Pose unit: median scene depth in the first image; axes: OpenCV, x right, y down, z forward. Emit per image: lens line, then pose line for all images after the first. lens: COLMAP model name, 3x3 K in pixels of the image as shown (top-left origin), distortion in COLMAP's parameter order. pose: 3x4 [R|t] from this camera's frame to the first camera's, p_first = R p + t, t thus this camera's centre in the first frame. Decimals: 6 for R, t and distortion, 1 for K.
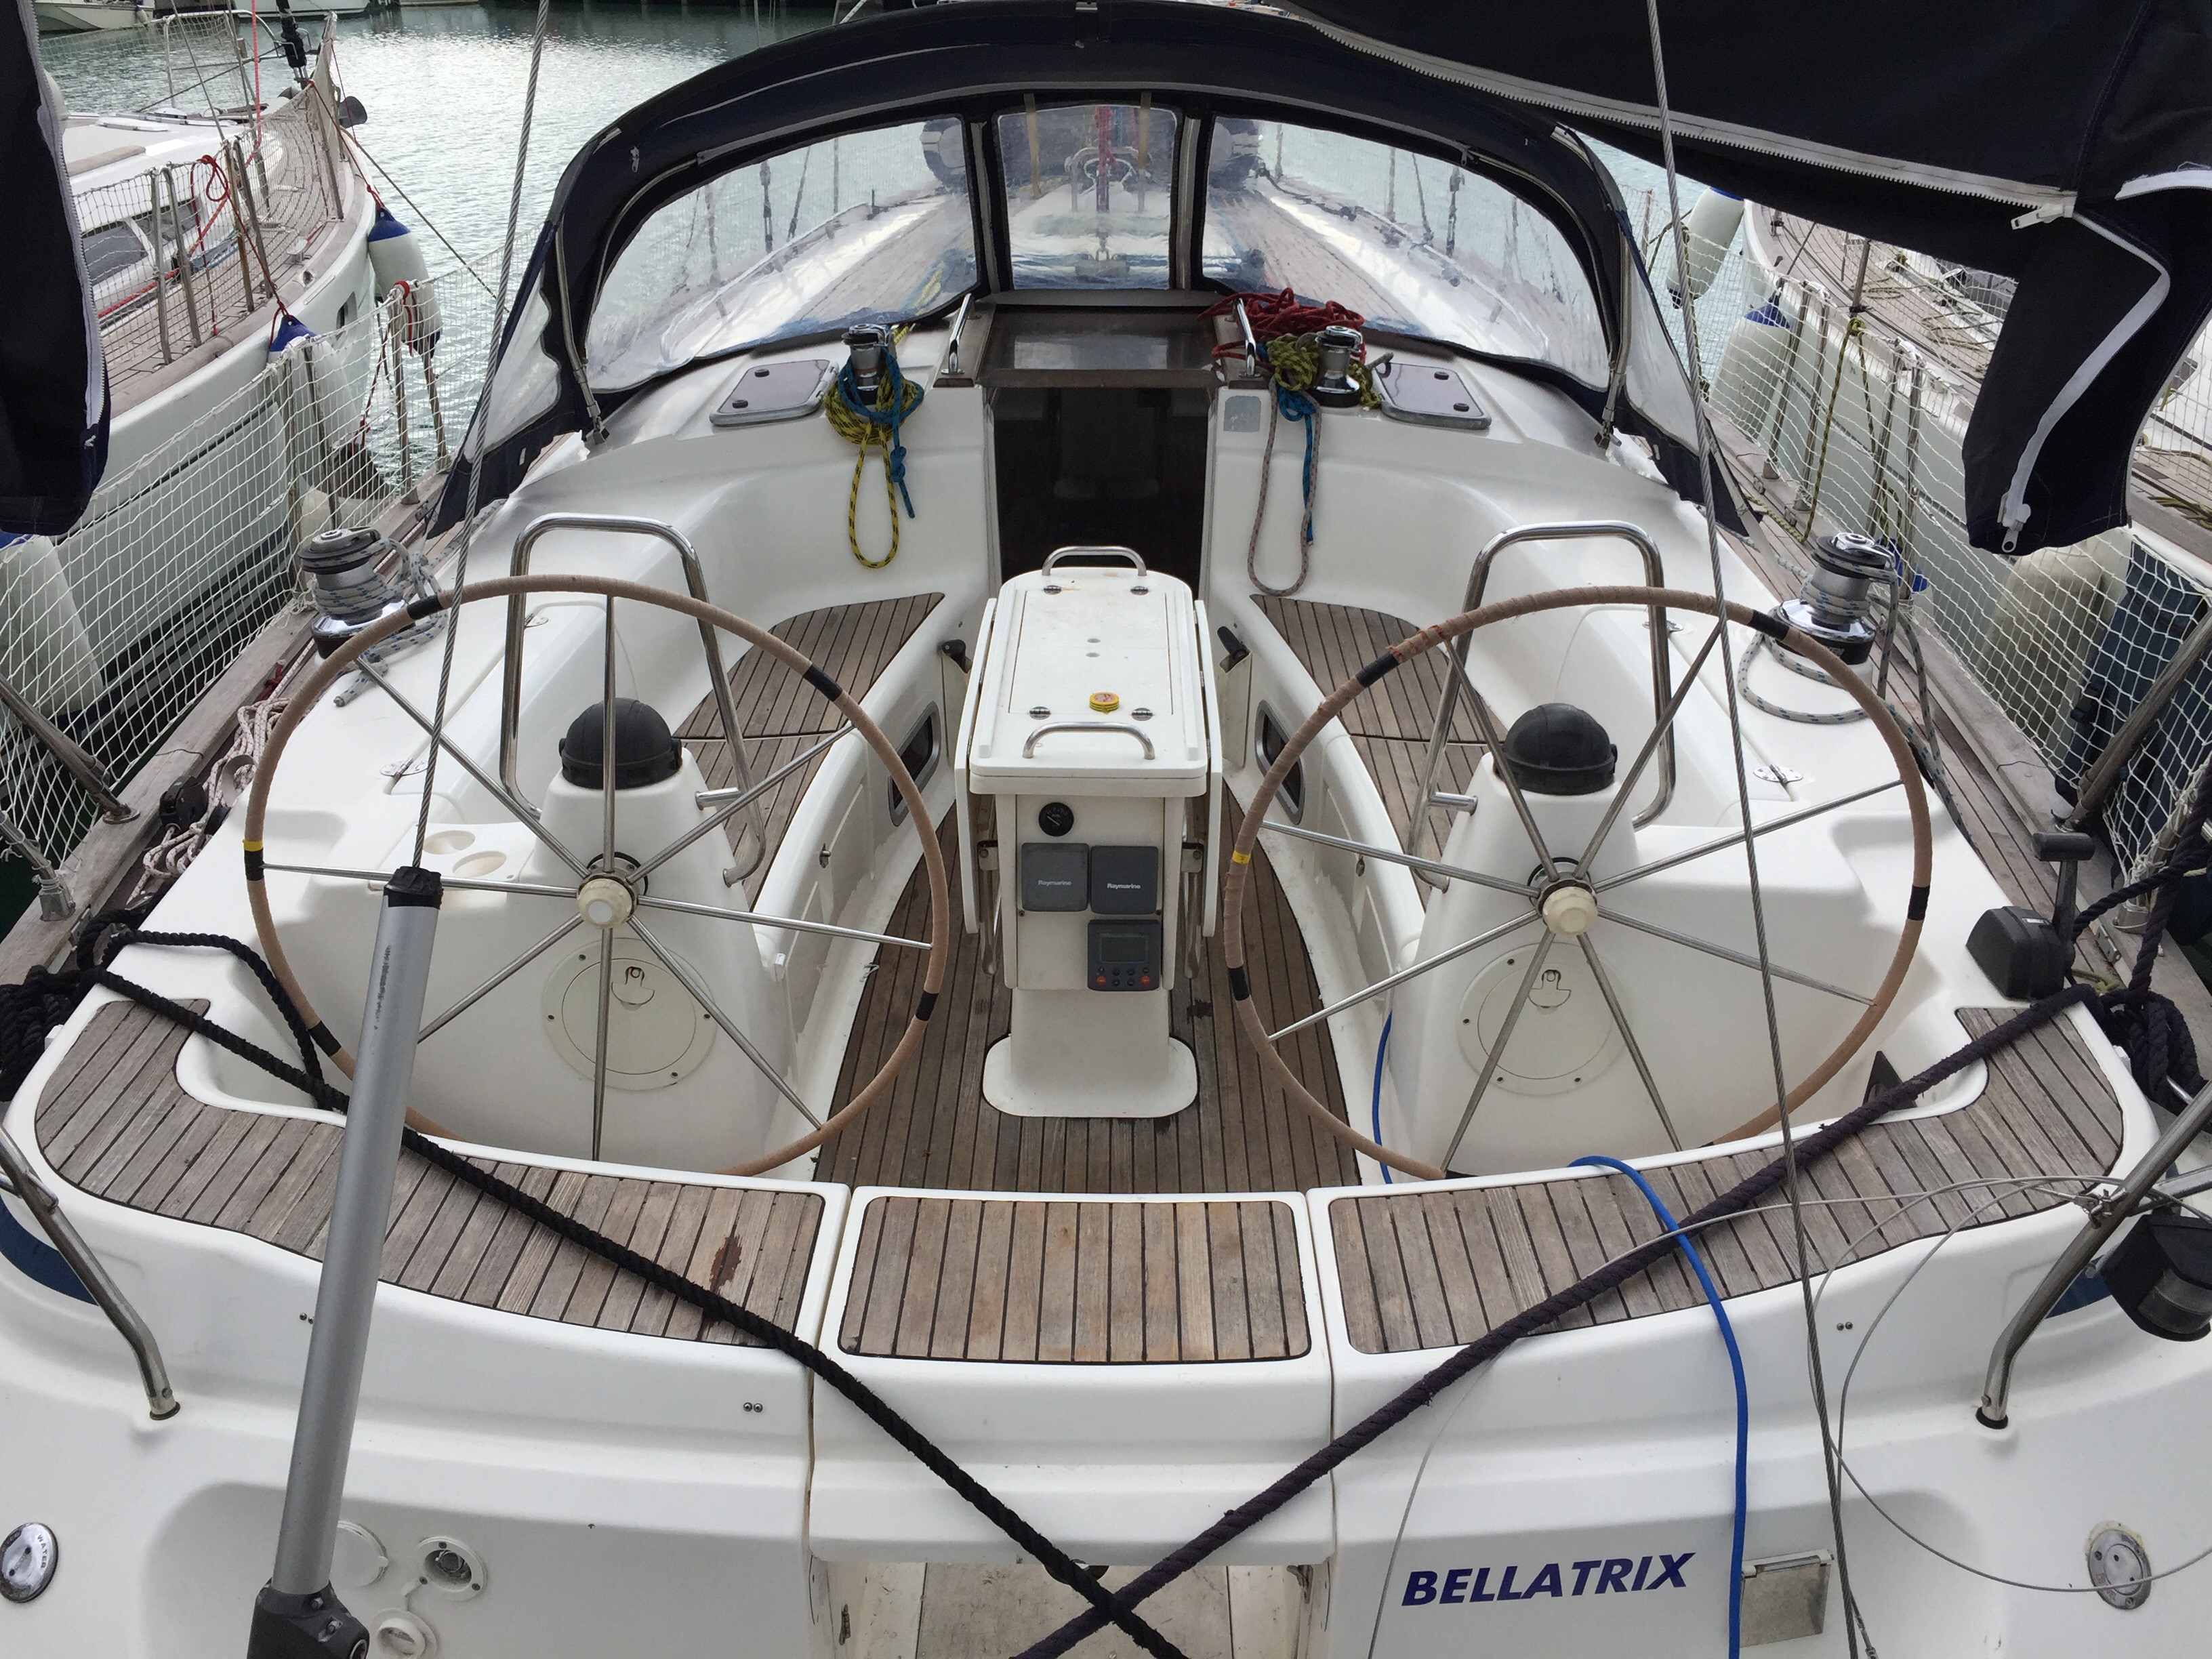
lens RADIAL K [[1870.6, 0, 1106.0], [0, 1870.6, 829.5], [0, 0, 1]] dist [0.070145, -0.104852]
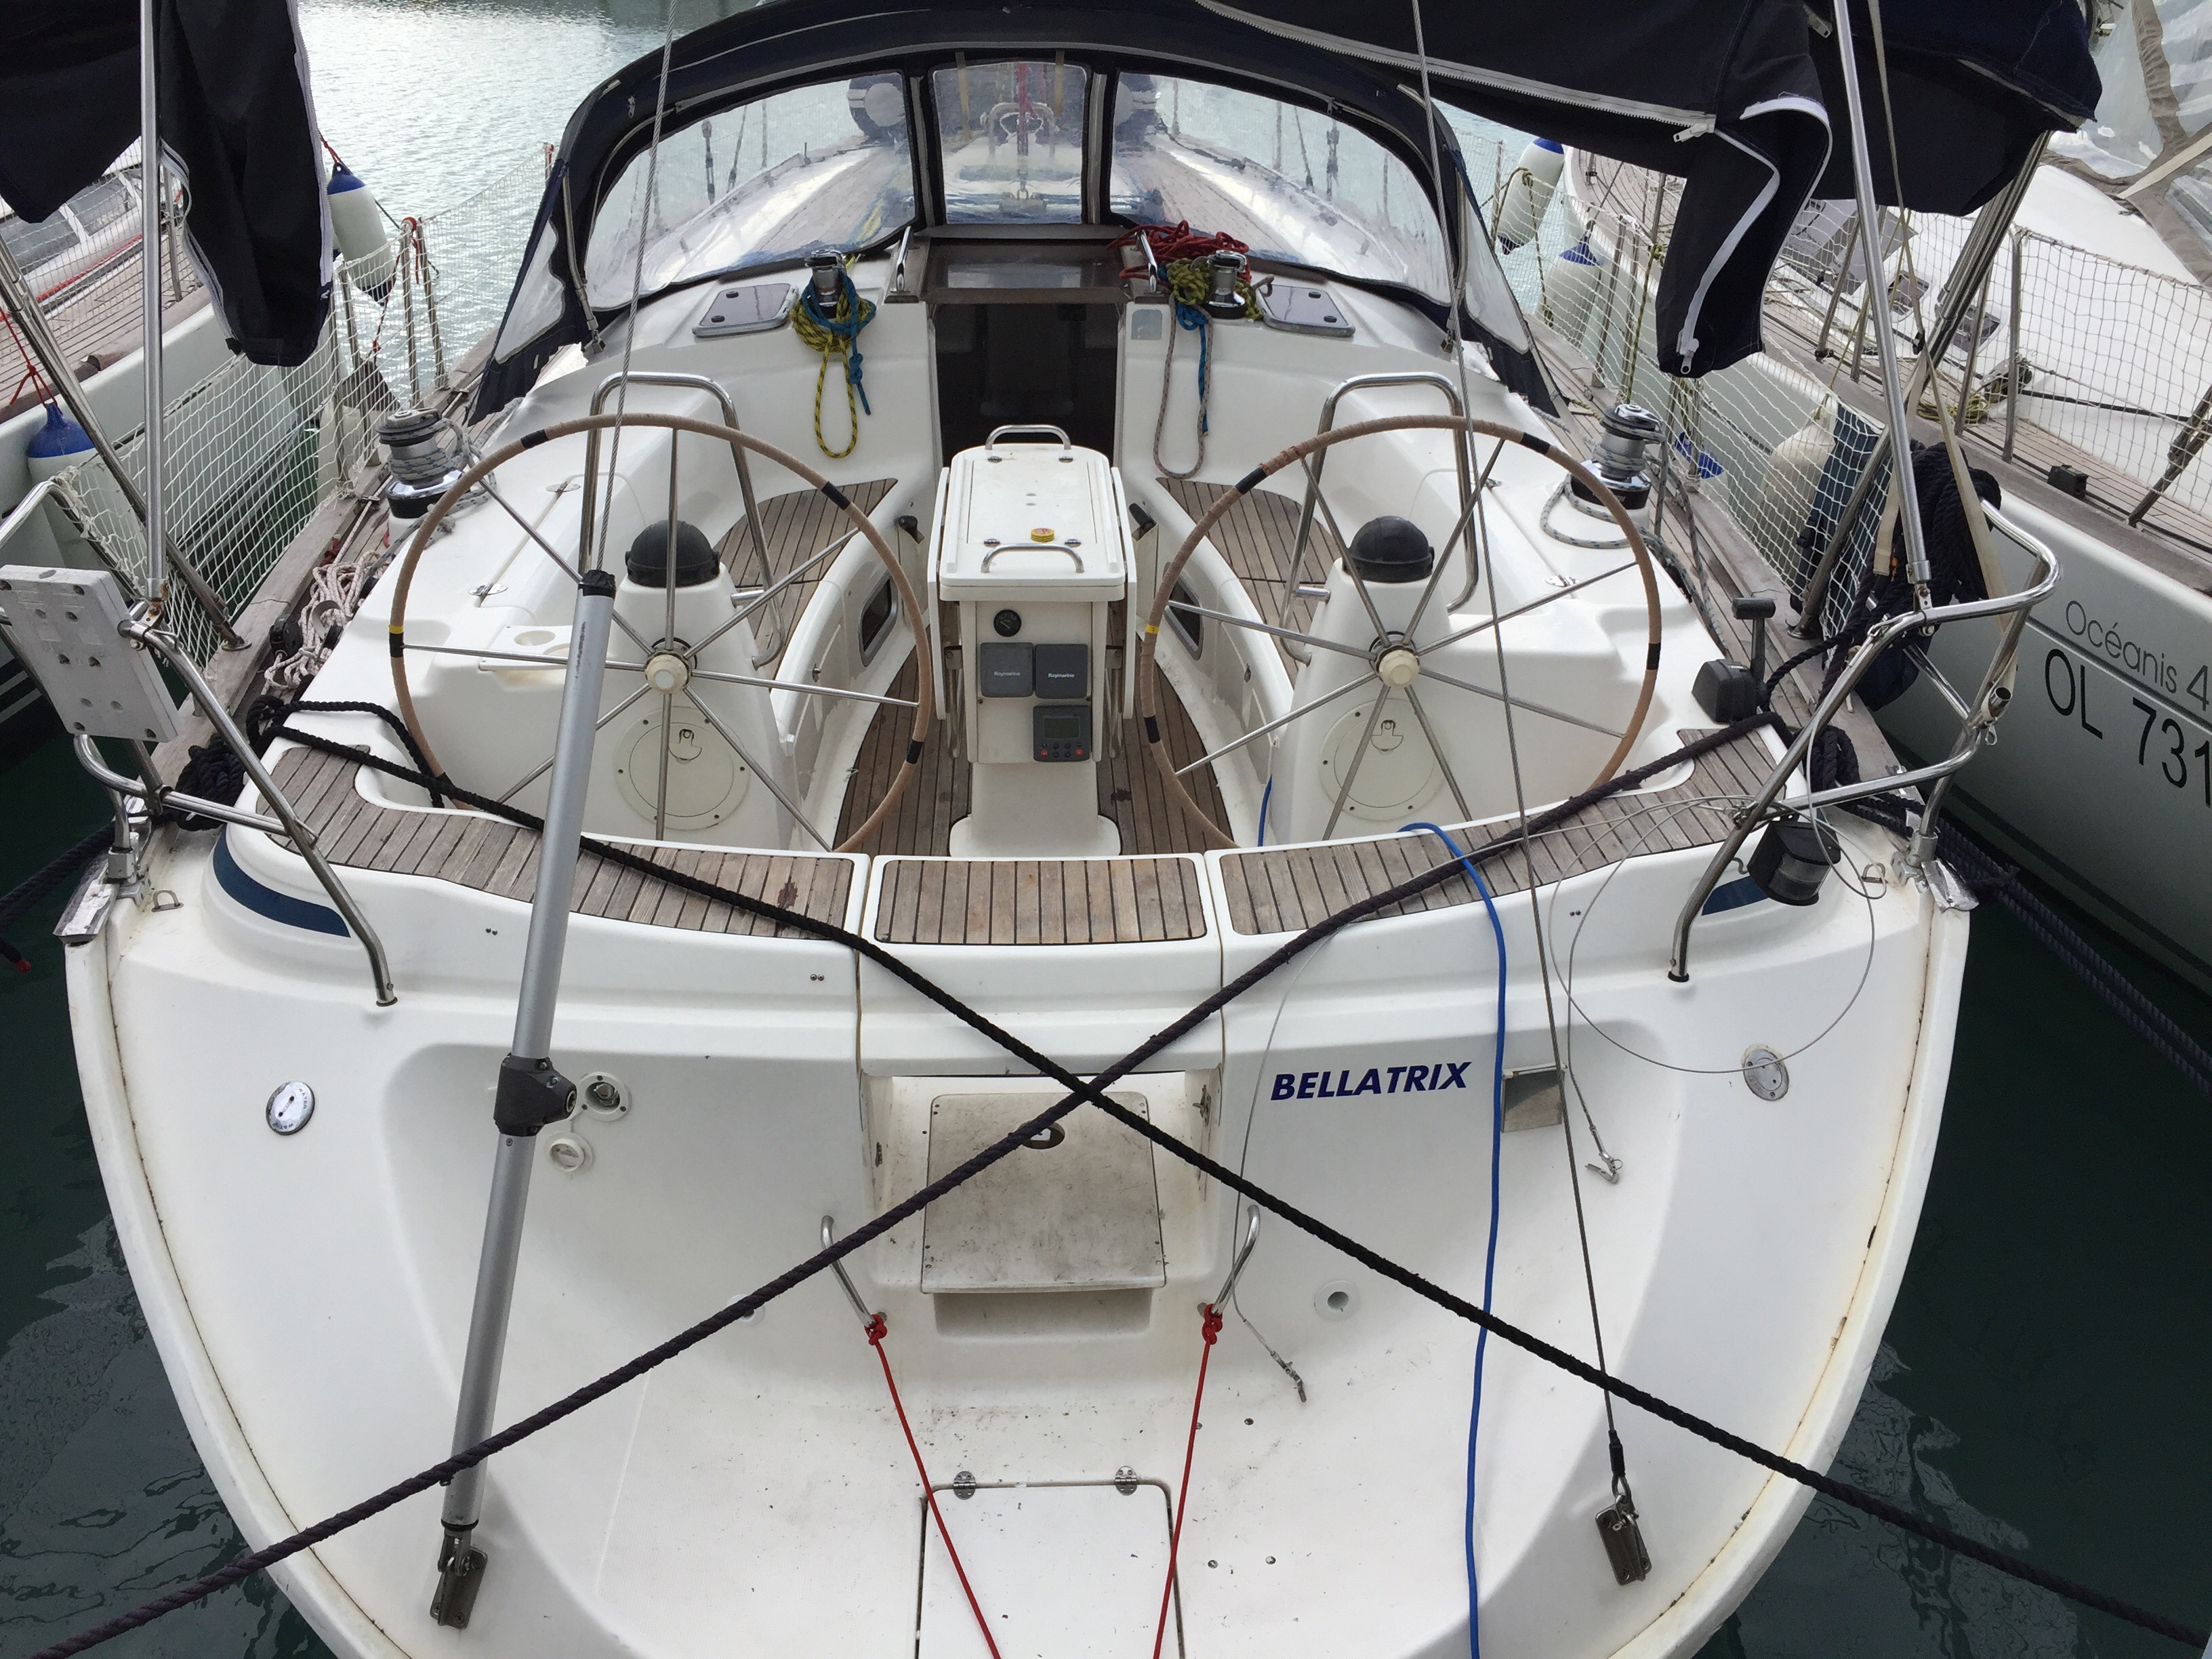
lens RADIAL K [[1870.6, 0, 1106.0], [0, 1870.6, 829.5], [0, 0, 1]] dist [0.070145, -0.104852]
pose [[0.998705, -0.018193, 0.047519, -0.021168], [0.017445, 0.999718, 0.016092, 0.107706], [-0.047798, -0.015242, 0.998741, -0.261397]]
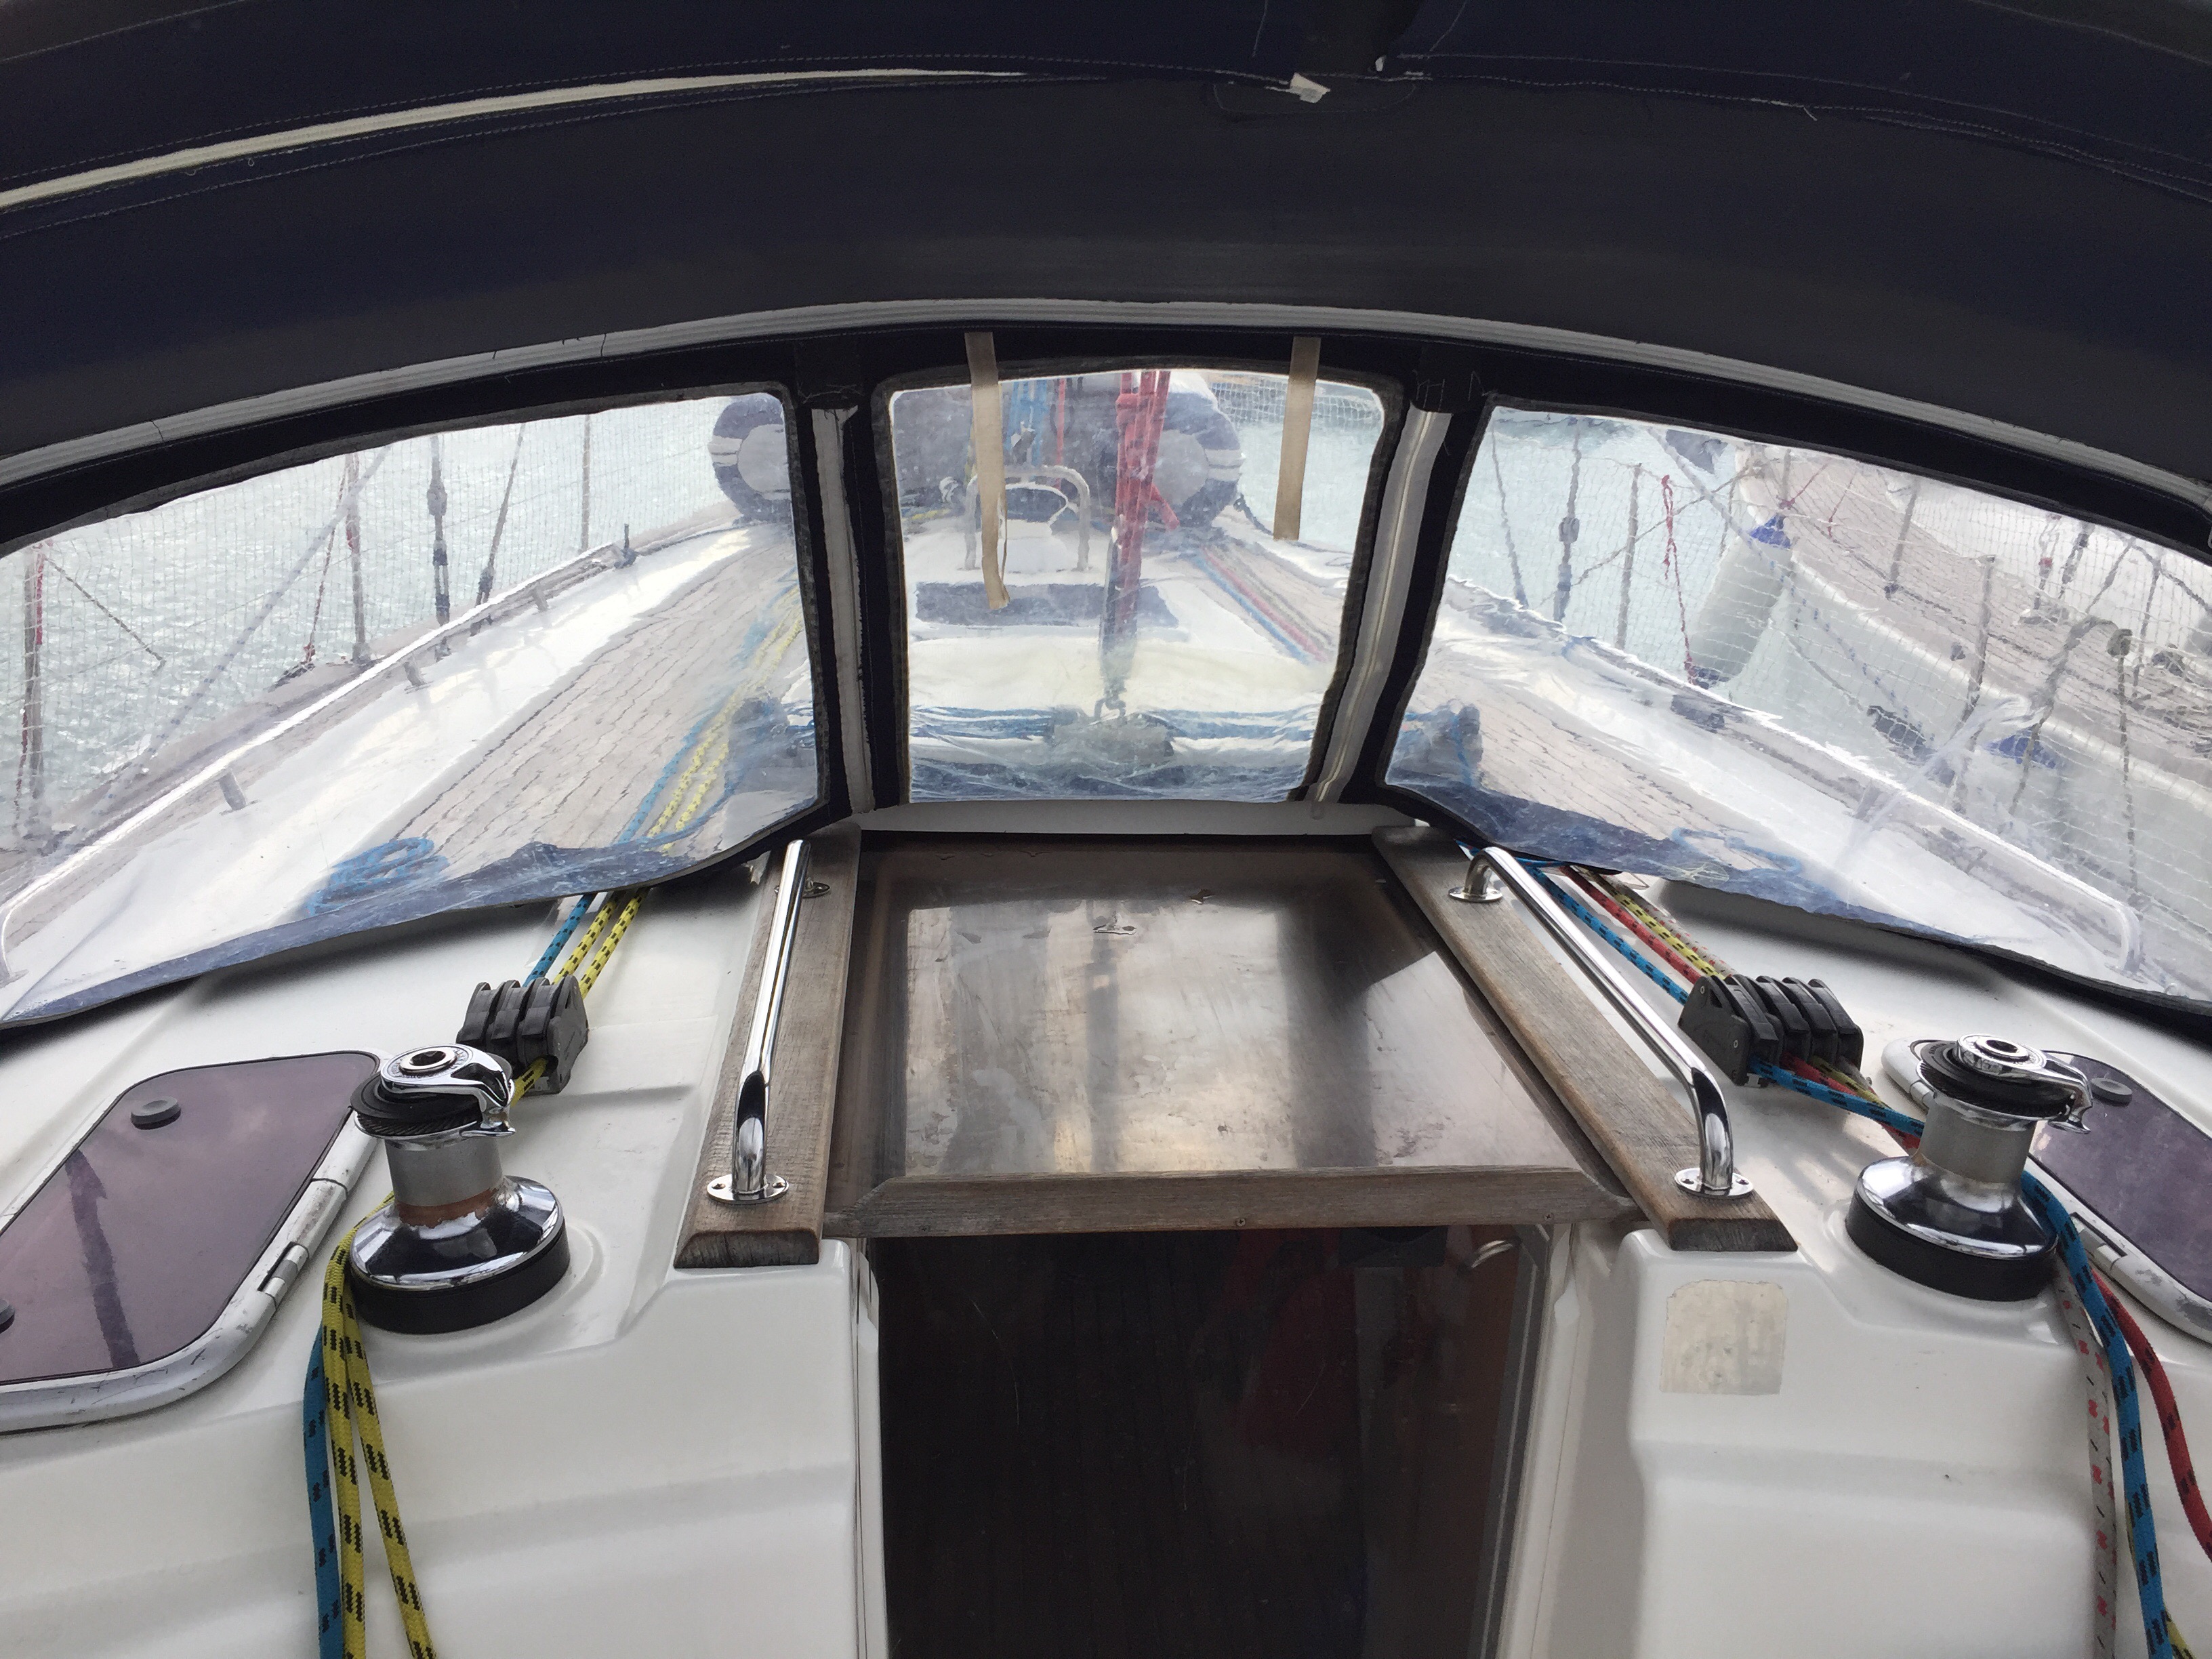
lens RADIAL K [[1870.6, 0, 1106.0], [0, 1870.6, 829.5], [0, 0, 1]] dist [0.070145, -0.104852]
pose [[0.994693, -0.000260, 0.102888, -0.077805], [0.015816, 0.988496, -0.150415, -0.357109], [-0.101665, 0.151244, 0.983255, 0.969814]]
